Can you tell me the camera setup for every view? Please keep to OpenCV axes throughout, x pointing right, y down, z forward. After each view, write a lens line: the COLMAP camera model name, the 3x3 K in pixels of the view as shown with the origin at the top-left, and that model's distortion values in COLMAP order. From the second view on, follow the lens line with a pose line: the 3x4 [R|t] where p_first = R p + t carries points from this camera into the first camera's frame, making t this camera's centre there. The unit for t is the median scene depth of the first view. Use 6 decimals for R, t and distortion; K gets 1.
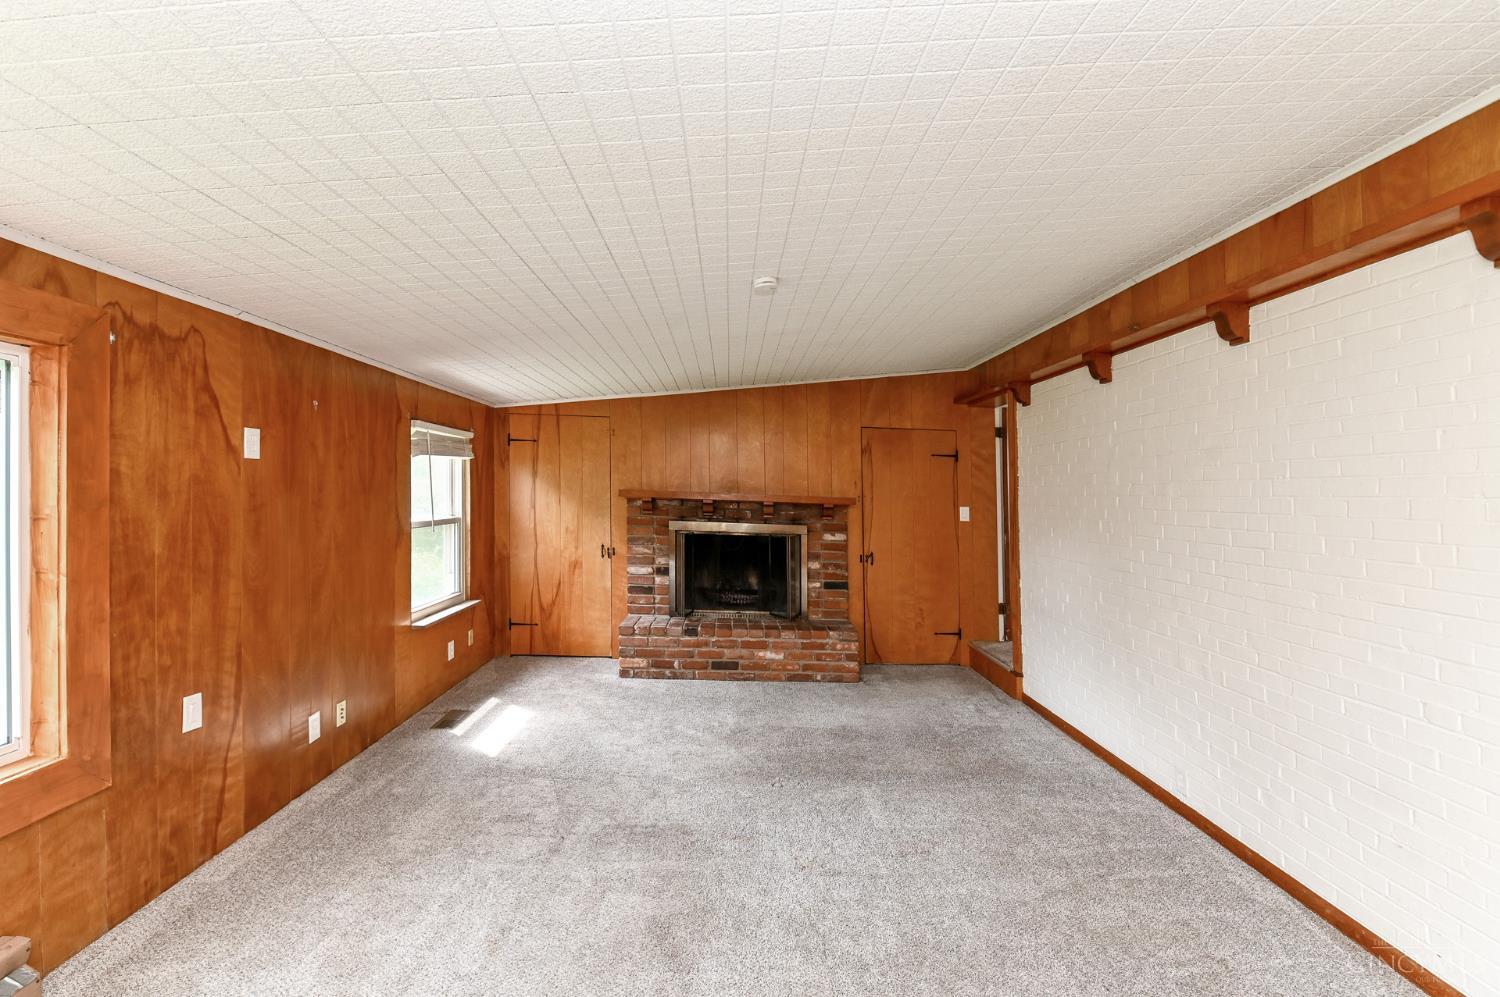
lens RADIAL K [[711.5, 0, 766.1], [0, 711.5, 472.3], [0, 0, 1]] dist [-0.016513, -0.000539]
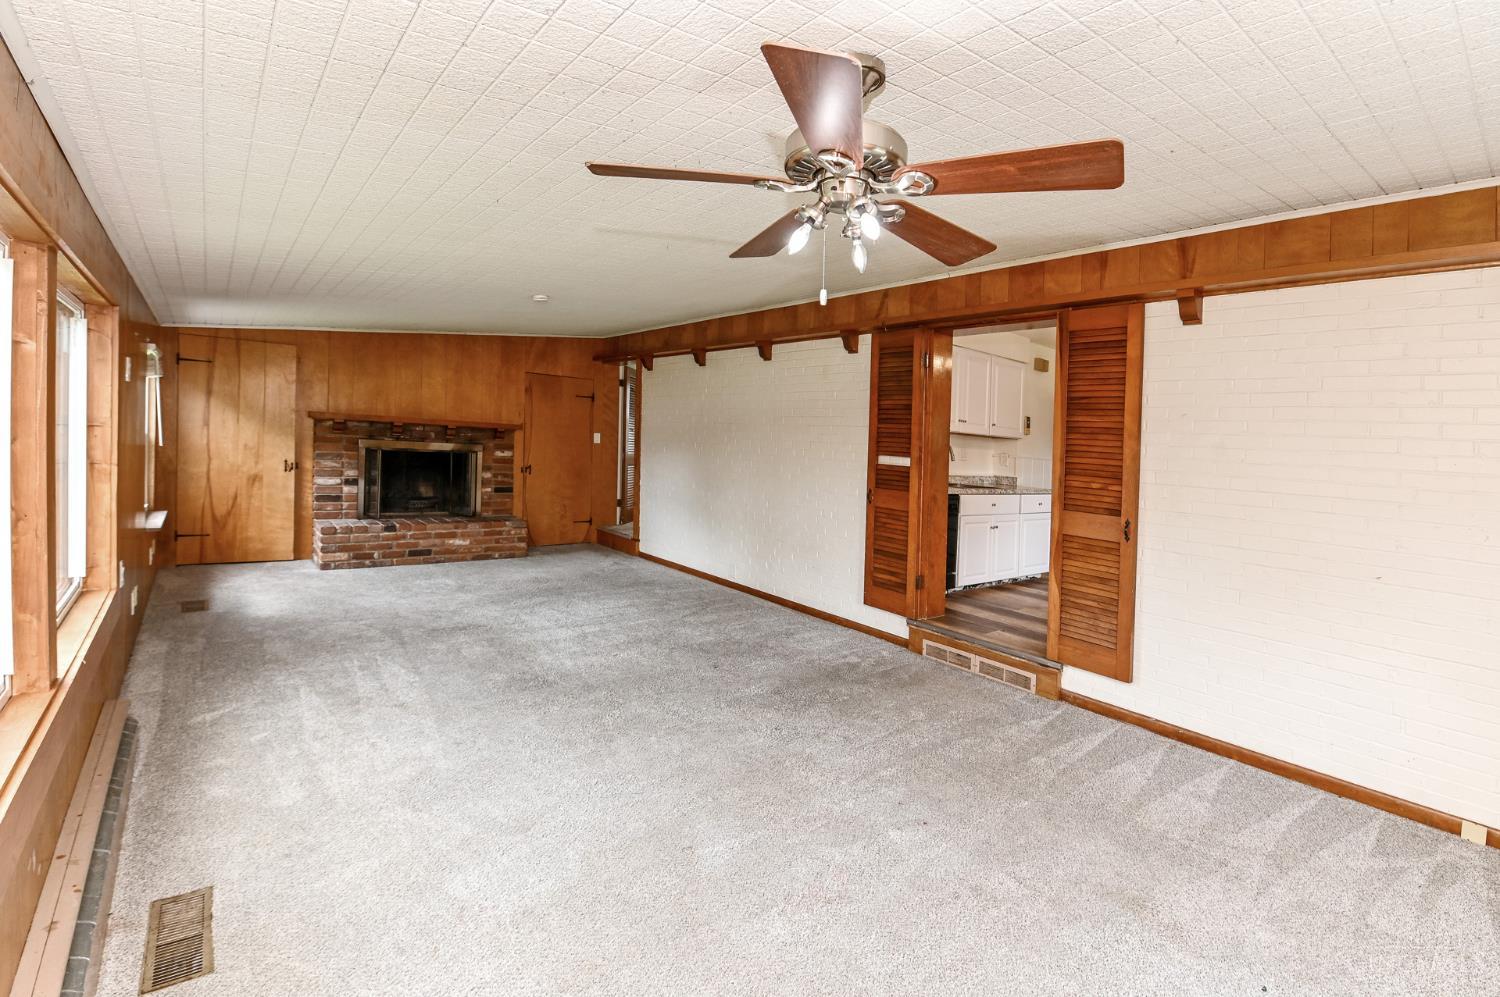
lens RADIAL K [[705.5, 0, 767.5], [0, 705.5, 518.5], [0, 0, 1]] dist [-0.000357, -0.012751]
pose [[0.809609, -0.046413, 0.585132, -0.291037], [-0.050501, 0.987665, 0.148217, -0.010739], [-0.584793, -0.149547, 0.797278, -0.376002]]
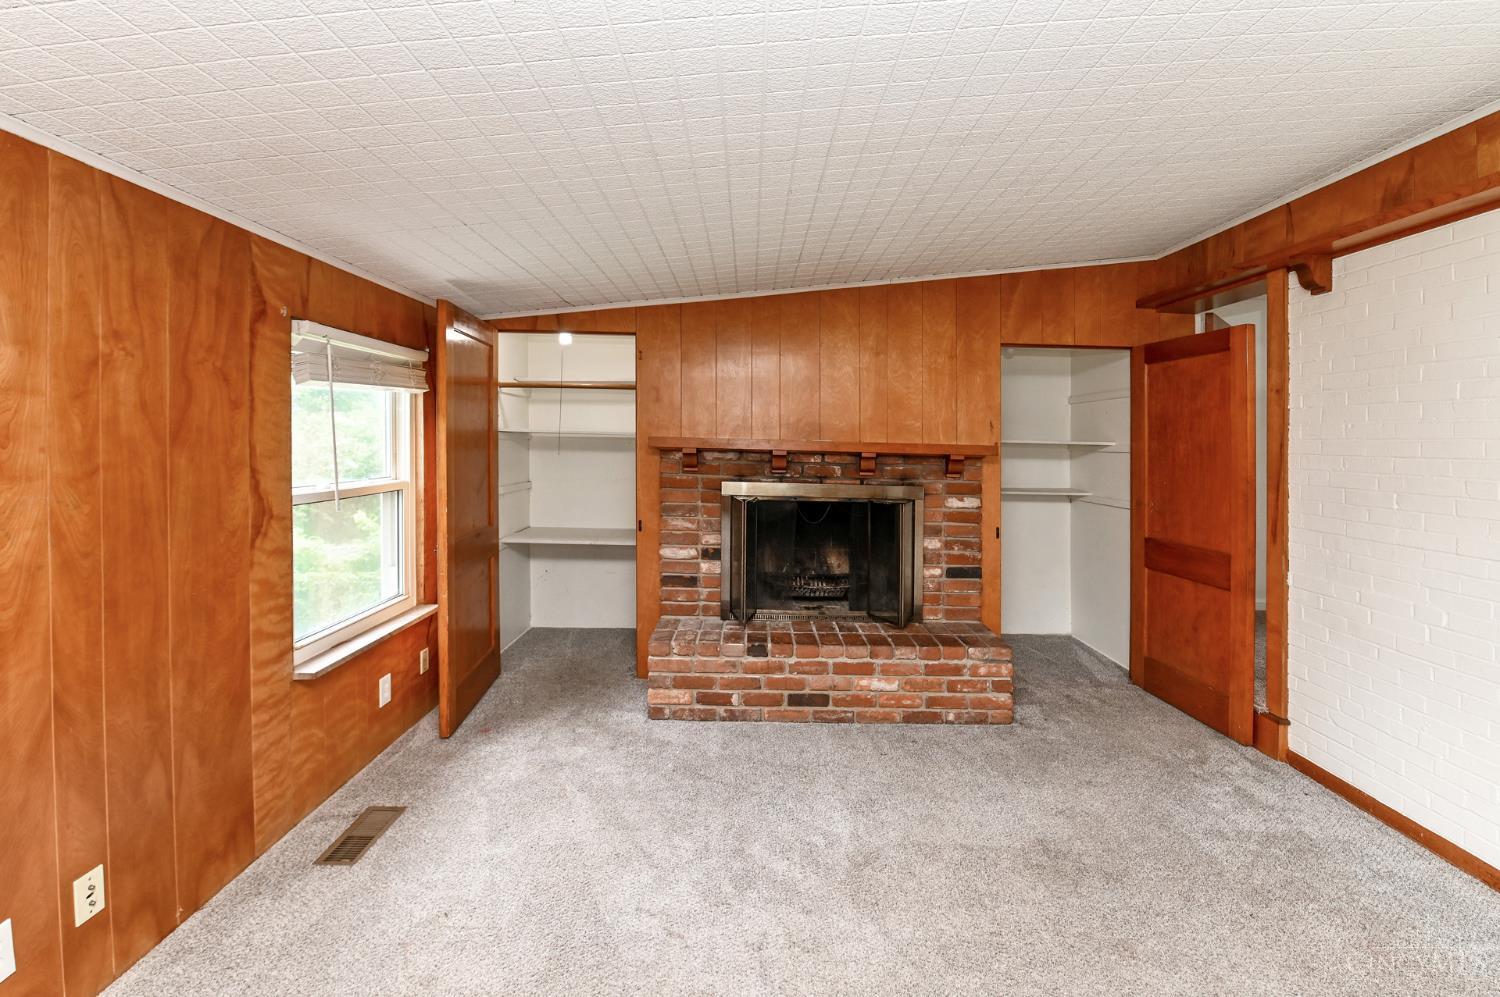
lens RADIAL K [[682.3, 0, 810.0], [0, 682.3, 385.7], [0, 0, 1]] dist [-0.018831, -0.000077]
pose [[0.999282, -0.006265, 0.037379, -0.077913], [0.008034, 0.998846, -0.047358, 0.007866], [-0.037039, 0.047624, 0.998178, 0.348322]]
